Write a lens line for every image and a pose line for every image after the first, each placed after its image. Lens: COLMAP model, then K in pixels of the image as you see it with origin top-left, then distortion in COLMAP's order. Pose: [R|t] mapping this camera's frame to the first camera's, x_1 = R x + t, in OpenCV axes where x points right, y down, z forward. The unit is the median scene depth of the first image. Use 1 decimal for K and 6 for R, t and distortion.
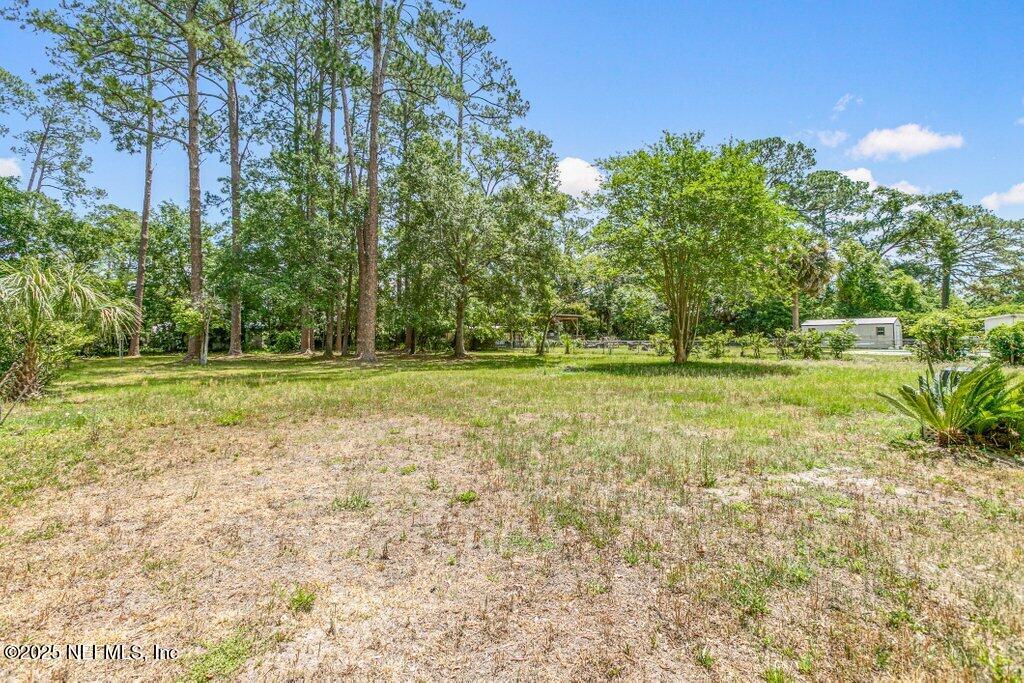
lens RADIAL K [[457.5, 0, 501.5], [0, 457.5, 333.5], [0, 0, 1]] dist [0.001557, 0.000306]
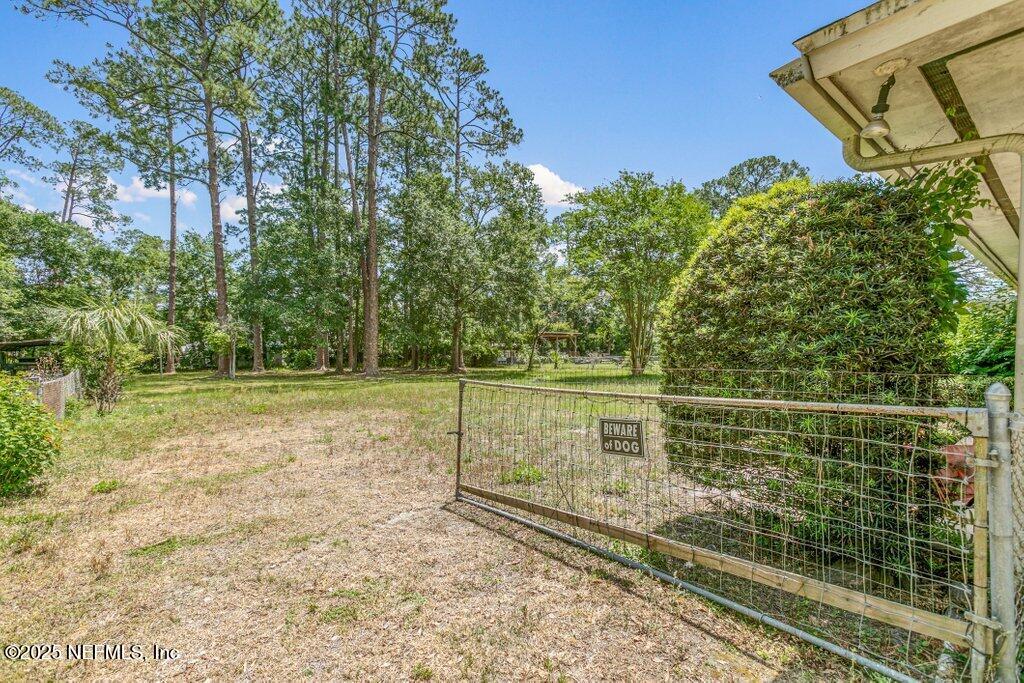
lens RADIAL K [[458.5, 0, 505.3], [0, 458.5, 385.4], [0, 0, 1]] dist [0.000192, 0.000265]
pose [[0.999461, -0.003588, -0.032621, 0.059103], [0.006040, 0.997137, 0.075370, 0.000065], [0.032257, -0.075527, 0.996622, -0.103022]]
